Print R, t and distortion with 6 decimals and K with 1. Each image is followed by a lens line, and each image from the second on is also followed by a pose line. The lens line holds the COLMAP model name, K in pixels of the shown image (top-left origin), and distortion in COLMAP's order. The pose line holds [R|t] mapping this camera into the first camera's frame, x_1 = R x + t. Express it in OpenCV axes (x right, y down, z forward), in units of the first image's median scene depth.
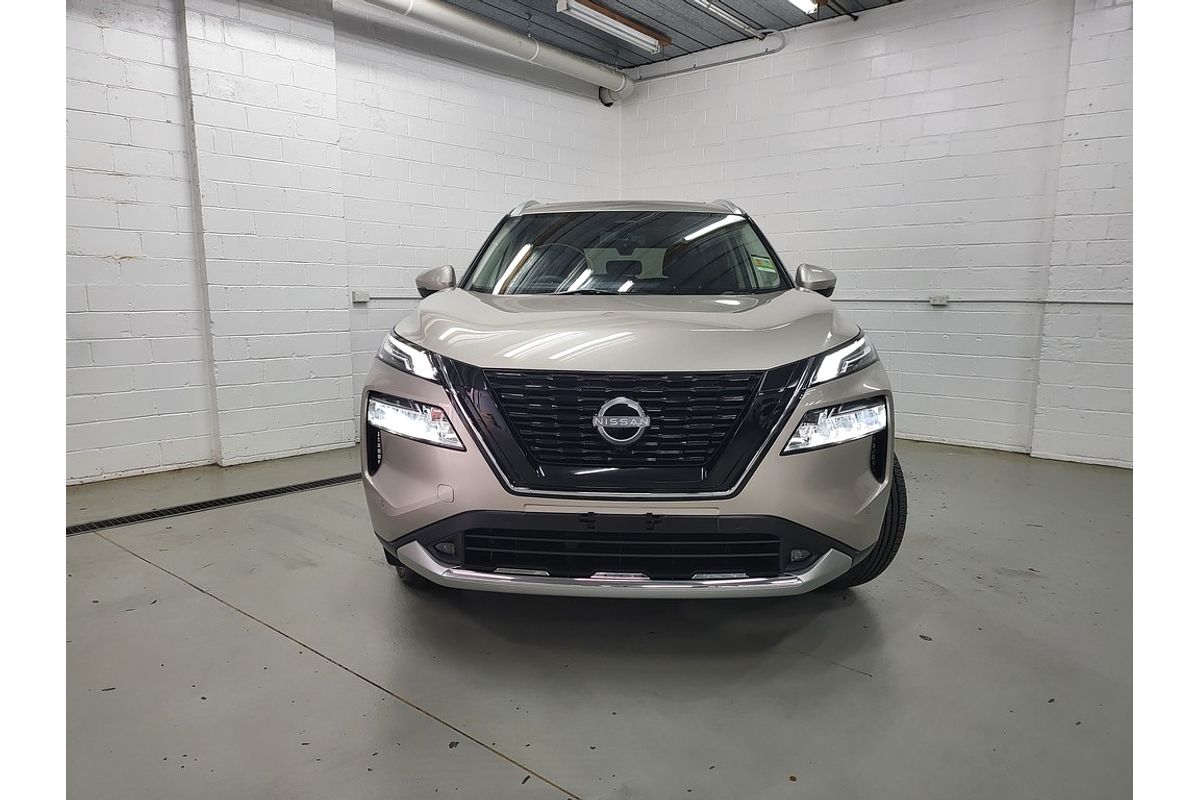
lens RADIAL K [[767.8, 0, 595.6], [0, 767.8, 415.5], [0, 0, 1]] dist [0.050469, -0.058588]
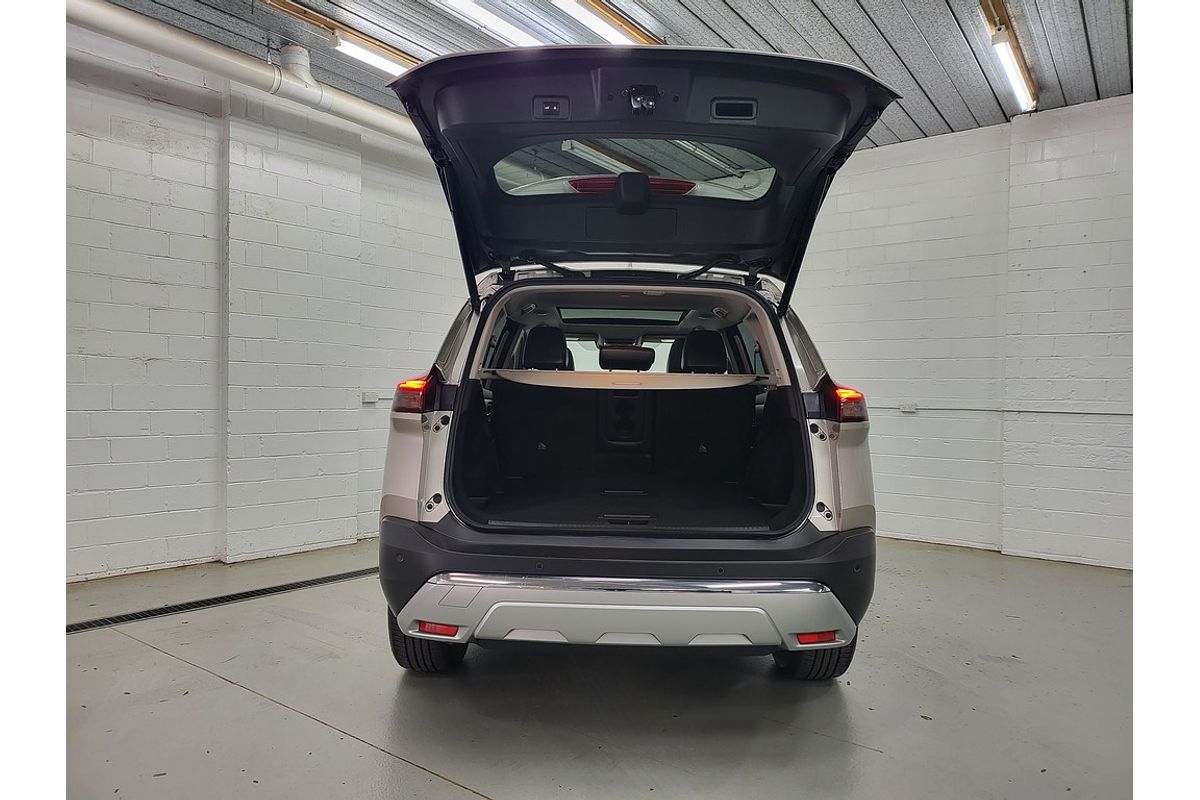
lens RADIAL K [[793.8, 0, 597.4], [0, 793.8, 390.4], [0, 0, 1]] dist [0.062981, -0.078831]
pose [[0.998138, 0.012474, 0.059705, -0.068094], [-0.002713, 0.986976, -0.160847, 0.010921], [-0.060934, 0.160385, 0.985172, -0.097313]]
